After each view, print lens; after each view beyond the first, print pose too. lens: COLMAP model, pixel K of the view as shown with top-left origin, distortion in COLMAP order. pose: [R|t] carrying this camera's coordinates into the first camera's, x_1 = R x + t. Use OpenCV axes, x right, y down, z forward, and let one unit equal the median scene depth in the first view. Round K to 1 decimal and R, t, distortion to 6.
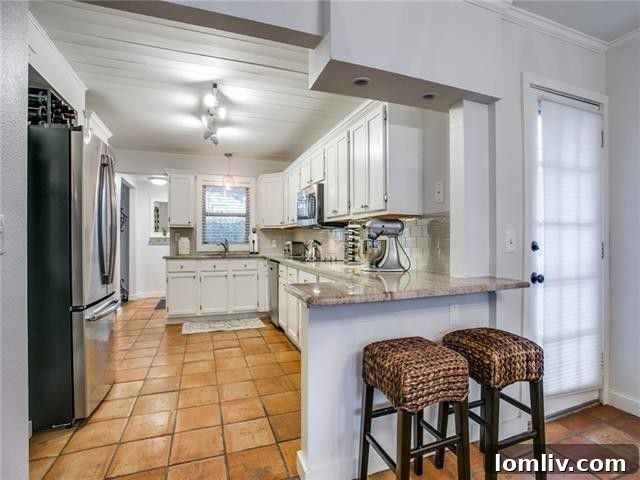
lens RADIAL K [[313.9, 0, 319.3], [0, 313.9, 238.3], [0, 0, 1]] dist [-0.041164, 0.003450]
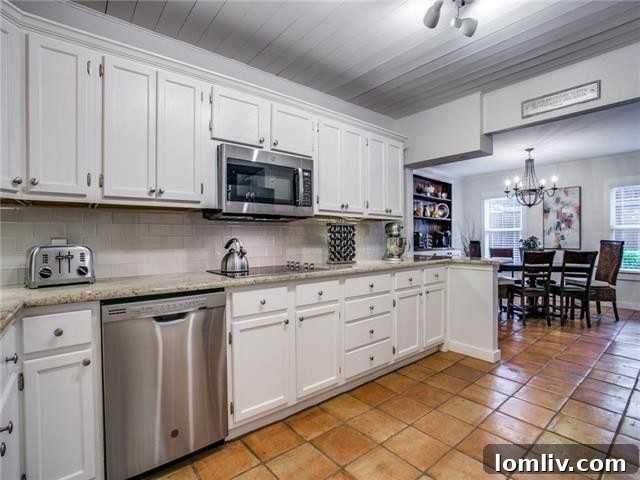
lens RADIAL K [[313.9, 0, 320.4], [0, 313.9, 239.2], [0, 0, 1]] dist [-0.041164, 0.003450]
pose [[-0.327389, -0.002127, 0.944887, -0.824637], [0.006748, 0.999967, 0.004589, 0.004131], [-0.944866, 0.007878, -0.327363, 1.445280]]
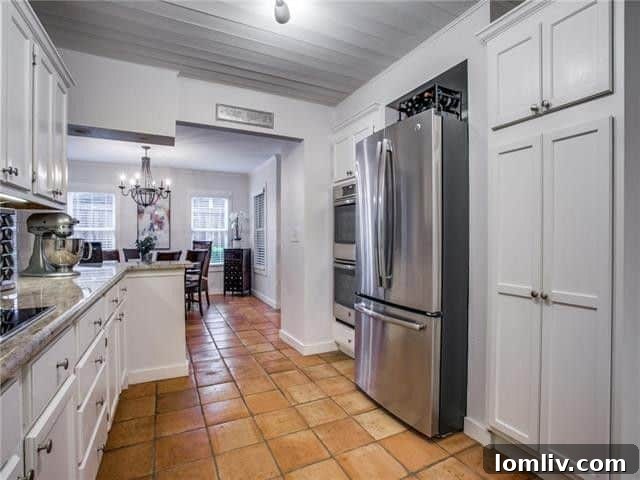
lens RADIAL K [[313.9, 0, 320.3], [0, 313.9, 238.8], [0, 0, 1]] dist [-0.041164, 0.003450]
pose [[-0.994201, 0.001305, -0.107529, -0.342020], [0.000522, 0.999973, 0.007312, 0.002774], [0.107536, 0.007213, -0.994175, 1.543852]]
